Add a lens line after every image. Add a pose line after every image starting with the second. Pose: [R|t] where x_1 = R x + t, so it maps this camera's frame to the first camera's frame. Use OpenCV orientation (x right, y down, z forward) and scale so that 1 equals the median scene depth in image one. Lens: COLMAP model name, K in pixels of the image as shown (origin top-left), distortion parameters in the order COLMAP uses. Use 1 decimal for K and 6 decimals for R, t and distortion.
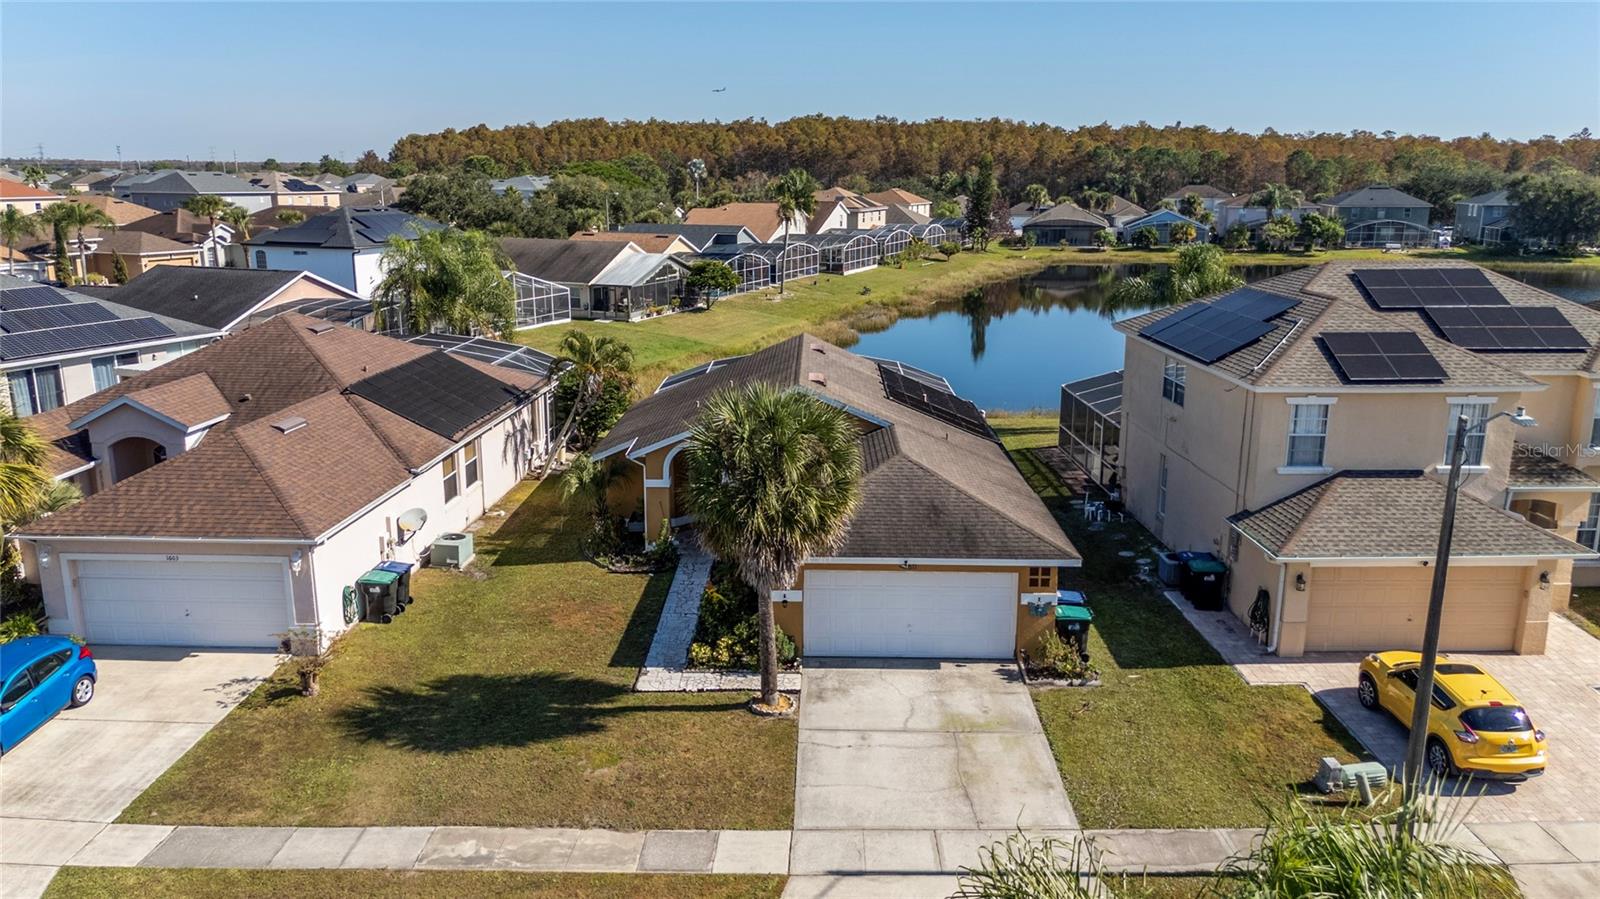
lens RADIAL K [[1168.2, 0, 800.1], [0, 1168.2, 451.9], [0, 0, 1]] dist [0.054414, -0.026535]
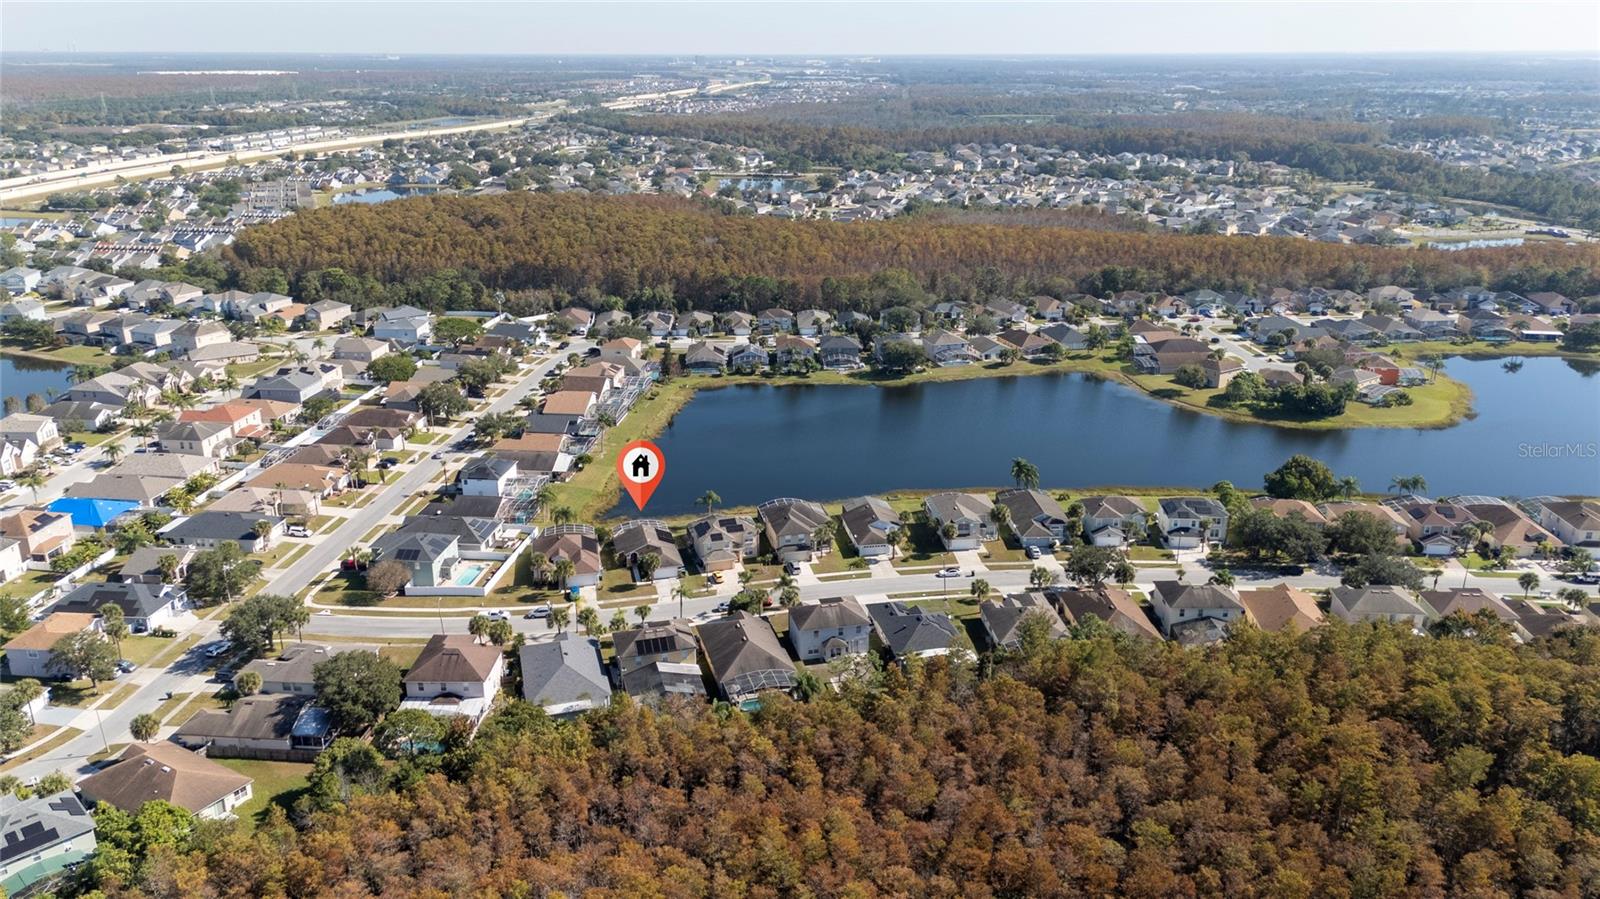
lens RADIAL K [[1168.2, 0, 800.0], [0, 1168.2, 449.4], [0, 0, 1]] dist [0.054414, -0.026535]
pose [[0.962377, -0.082771, 0.258804, -1.133526], [0.057050, 0.992795, 0.105373, -1.652629], [-0.265661, -0.086644, 0.960165, -7.638828]]
